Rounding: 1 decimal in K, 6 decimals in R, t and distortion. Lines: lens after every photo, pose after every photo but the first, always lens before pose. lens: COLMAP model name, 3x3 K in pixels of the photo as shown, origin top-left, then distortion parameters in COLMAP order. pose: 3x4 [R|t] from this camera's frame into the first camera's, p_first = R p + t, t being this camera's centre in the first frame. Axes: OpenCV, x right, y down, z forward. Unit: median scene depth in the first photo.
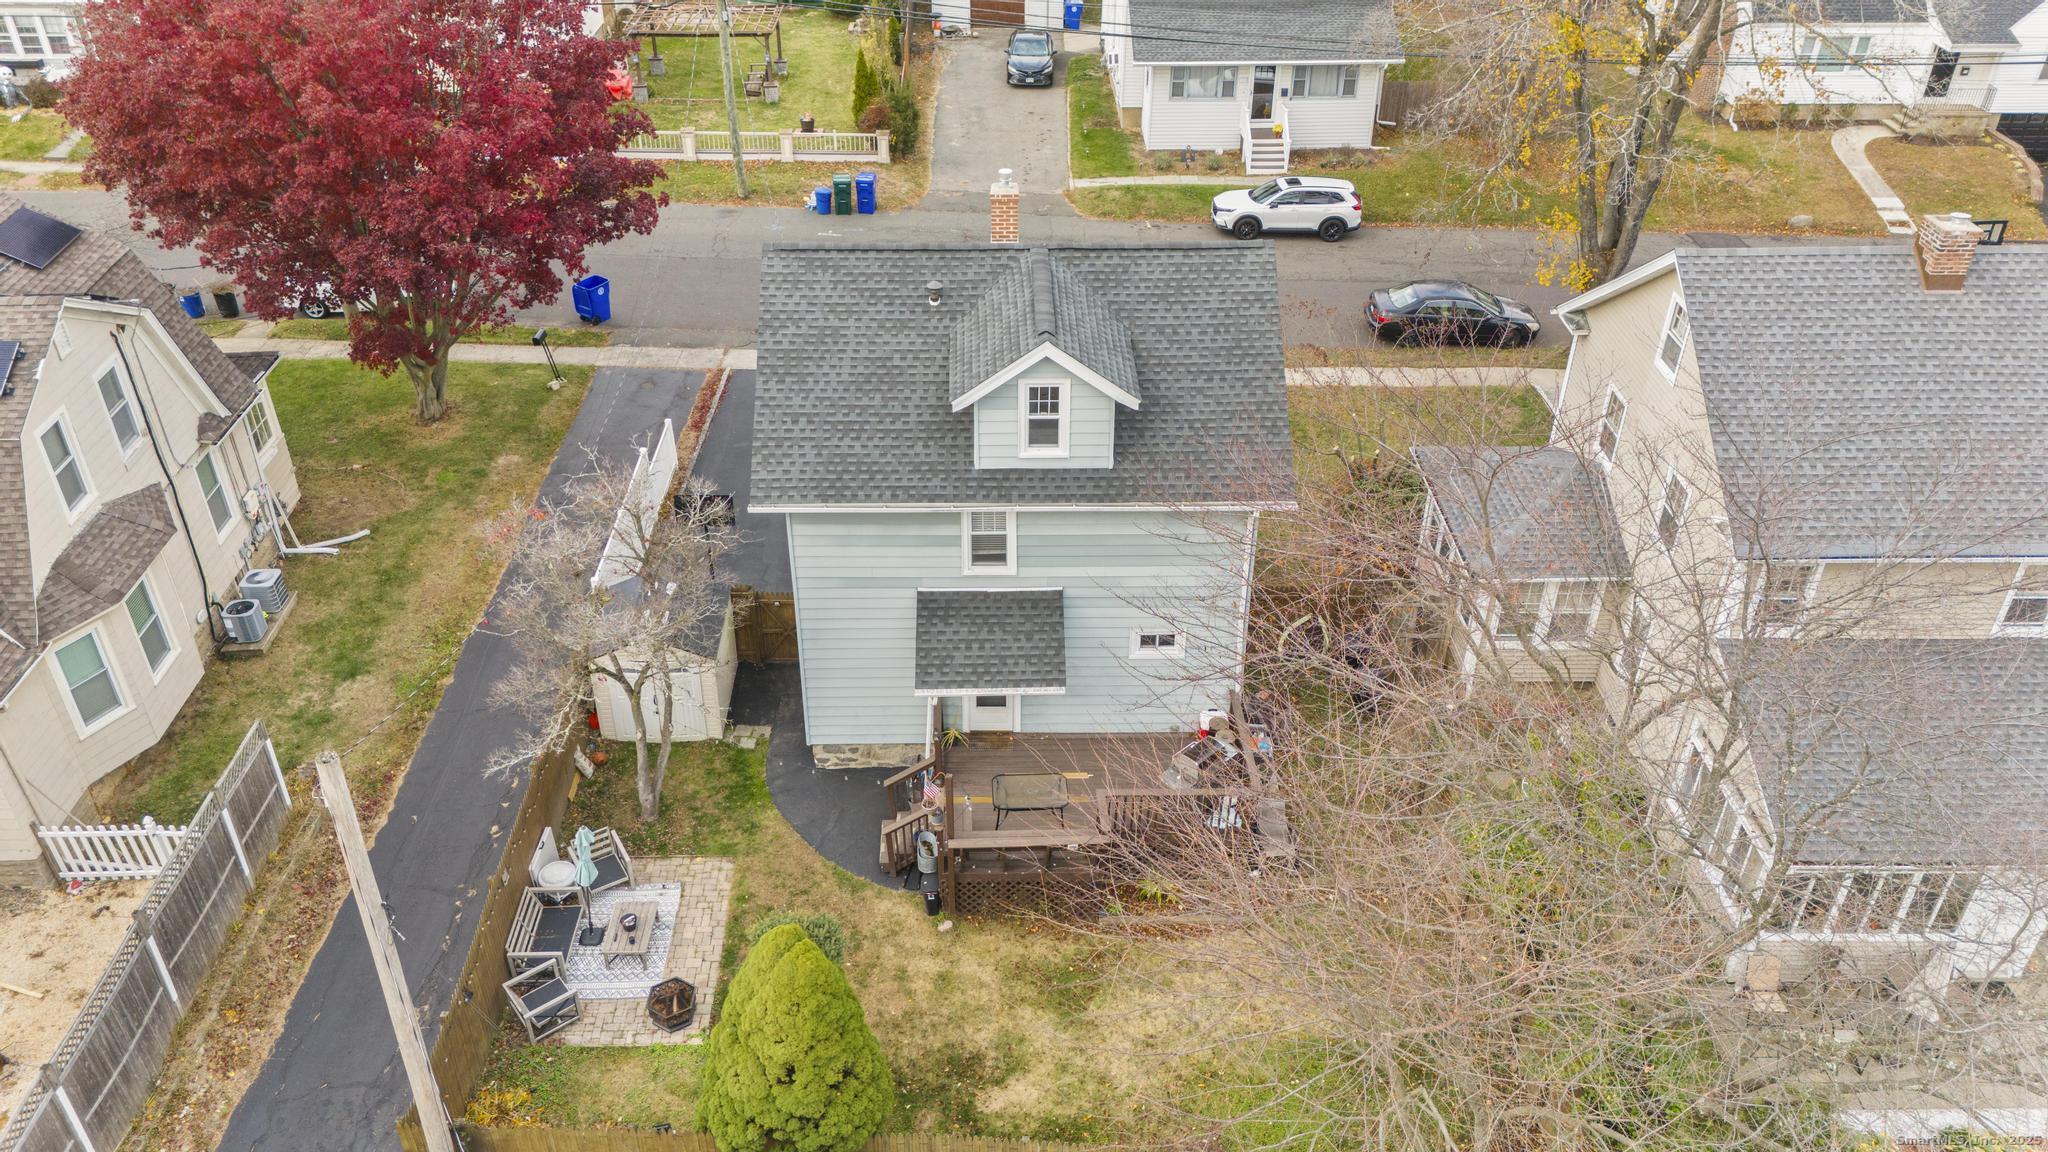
lens RADIAL K [[1492.9, 0, 1010.5], [0, 1492.9, 573.6], [0, 0, 1]] dist [0.083695, -0.082446]
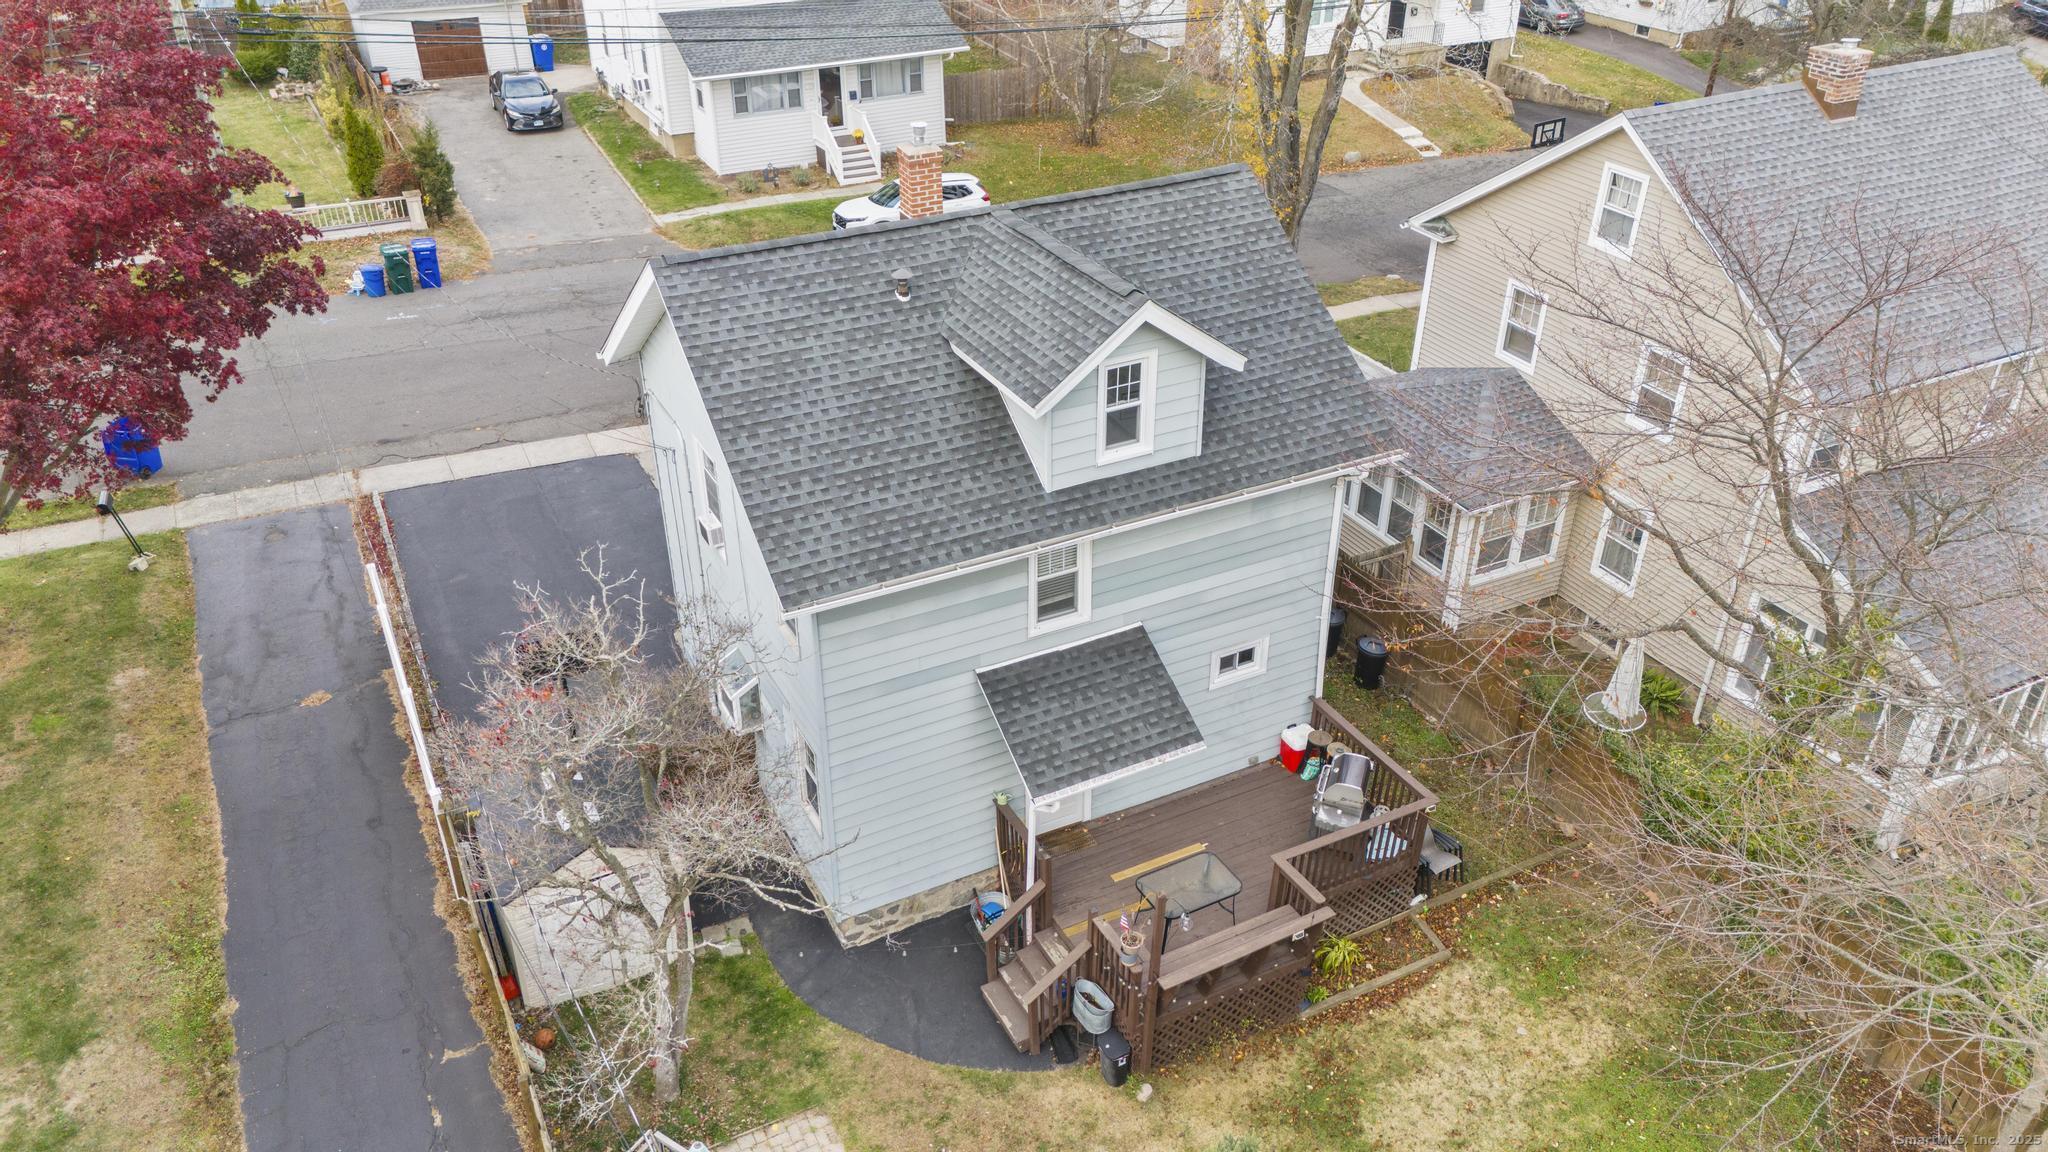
lens RADIAL K [[1492.9, 0, 1010.5], [0, 1492.9, 573.6], [0, 0, 1]] dist [0.083695, -0.082446]
pose [[0.900765, -0.232273, 0.366976, -0.221293], [0.246912, 0.969011, 0.007264, -0.027296], [-0.357291, 0.084067, 0.930202, 0.205911]]
